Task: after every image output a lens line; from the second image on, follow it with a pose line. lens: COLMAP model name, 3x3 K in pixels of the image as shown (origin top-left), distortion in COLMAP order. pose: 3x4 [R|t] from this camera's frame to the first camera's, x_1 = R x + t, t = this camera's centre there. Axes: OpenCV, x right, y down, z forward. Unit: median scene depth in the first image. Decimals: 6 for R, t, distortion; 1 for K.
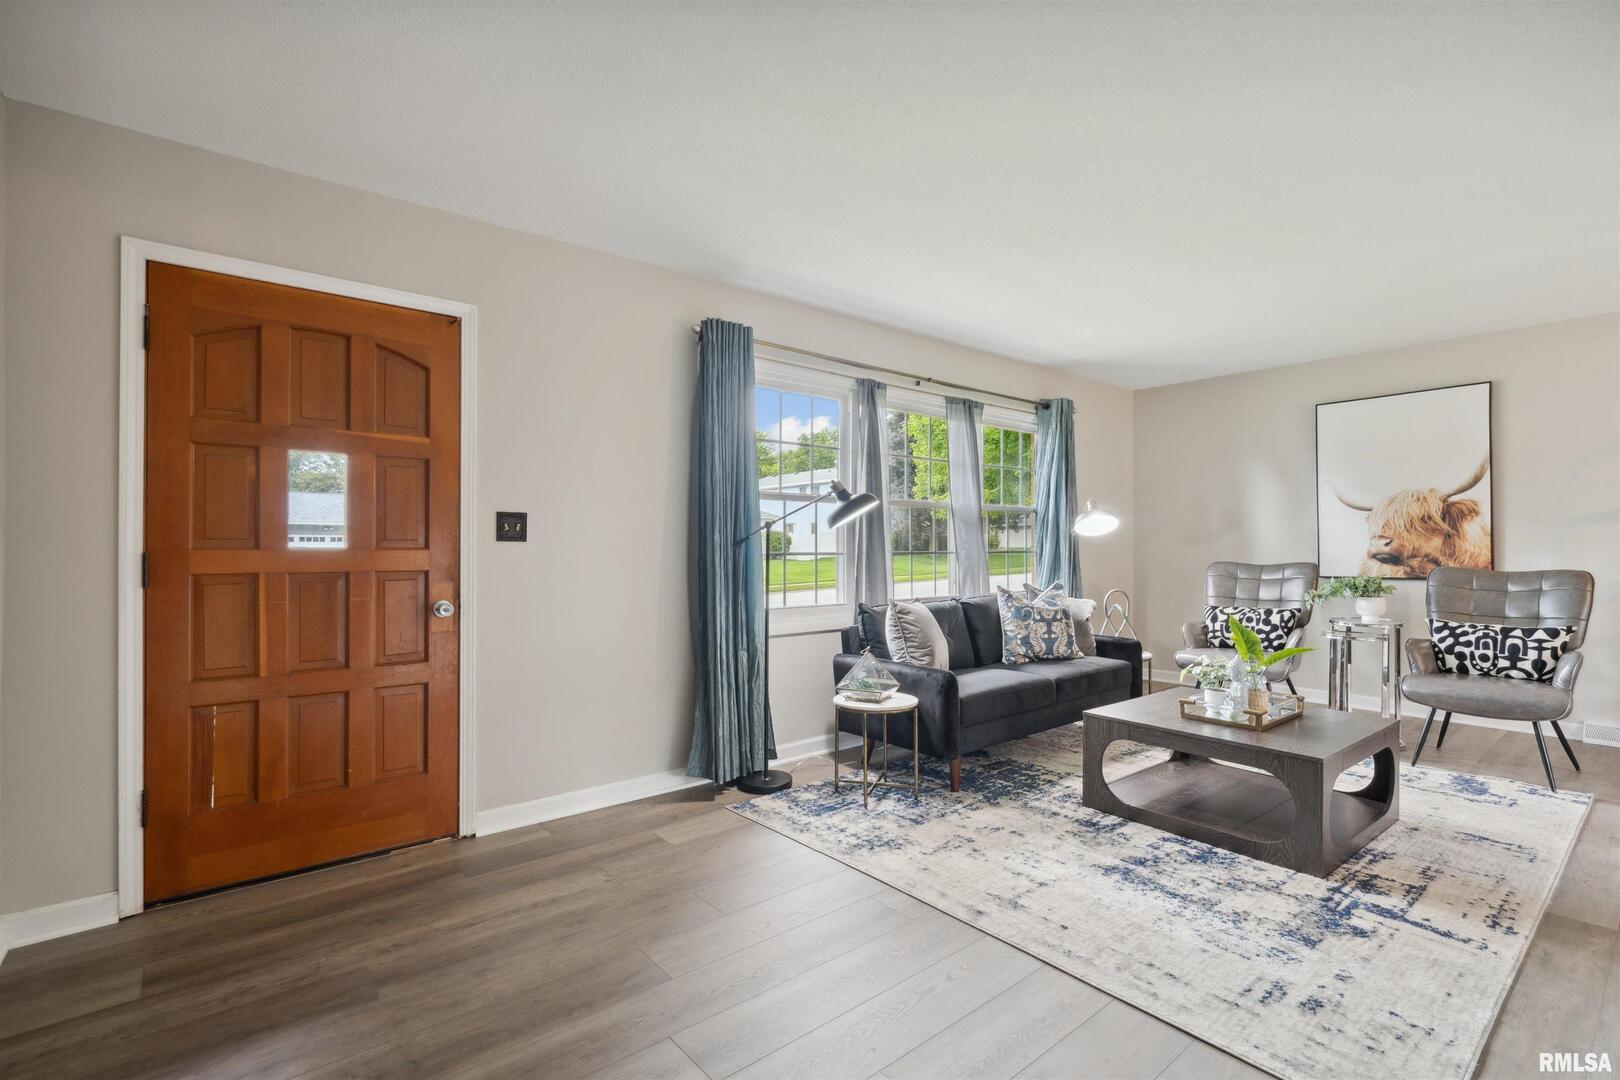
lens RADIAL K [[748.0, 0, 810.0], [0, 748.0, 540.0], [0, 0, 1]] dist [-0.000922, 0.000219]
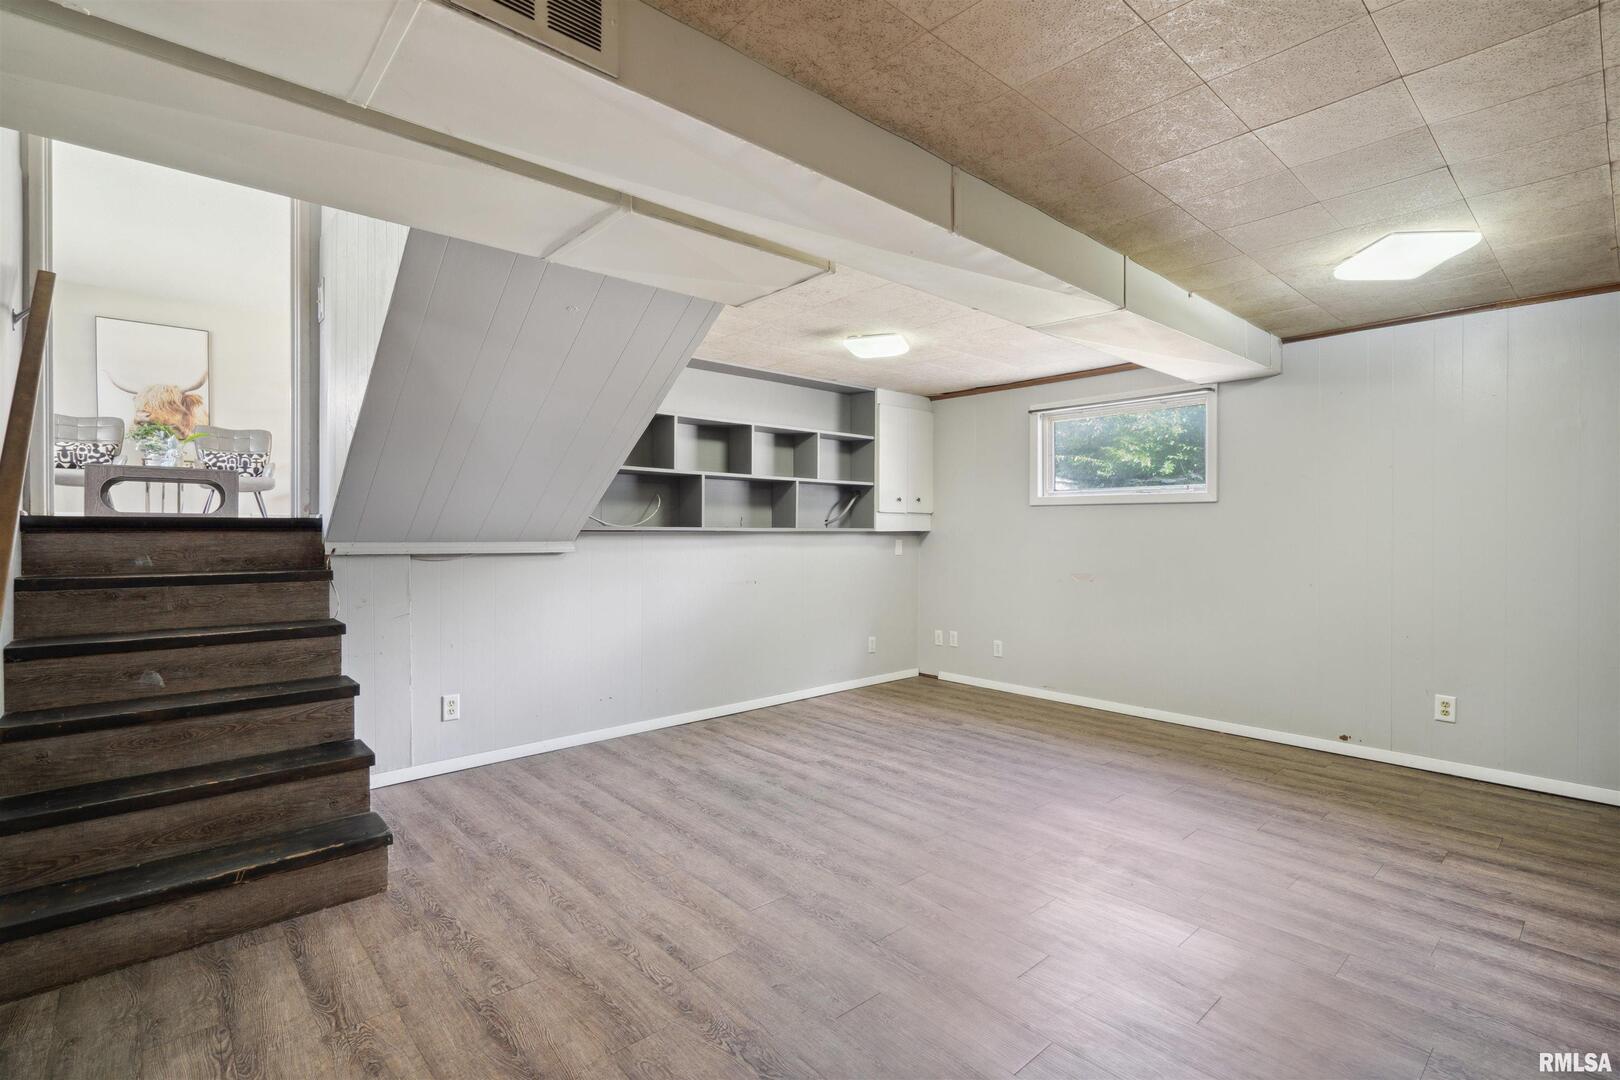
lens RADIAL K [[748.0, 0, 810.0], [0, 748.0, 540.0], [0, 0, 1]] dist [-0.000922, 0.000219]
pose [[-0.043068, -0.016014, 0.998944, -0.981700], [-0.007973, 0.999845, 0.015684, 0.256292], [-0.999040, -0.007289, -0.043189, -0.391778]]
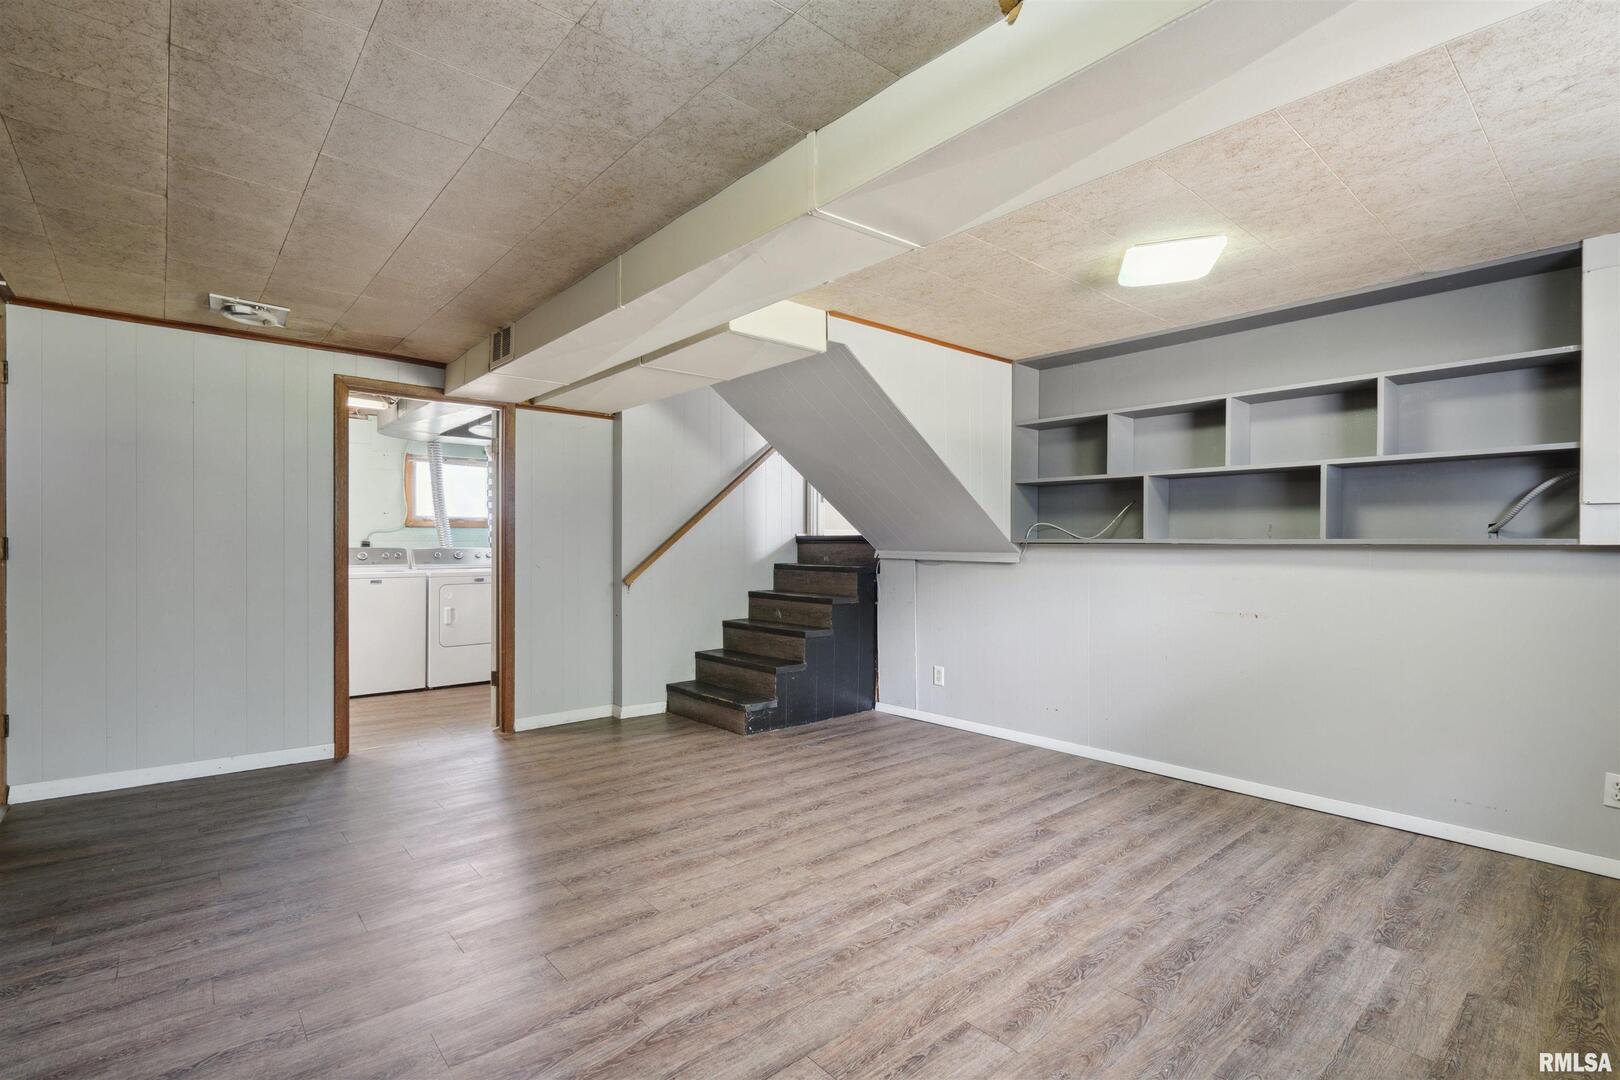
lens RADIAL K [[756.9, 0, 811.1], [0, 756.9, 547.2], [0, 0, 1]] dist [-0.000095, 0.000455]
pose [[0.999717, 0.000072, 0.023799, 0.528515], [-0.000351, 0.999931, 0.011750, 0.254787], [-0.023796, -0.011755, 0.999648, -2.191525]]
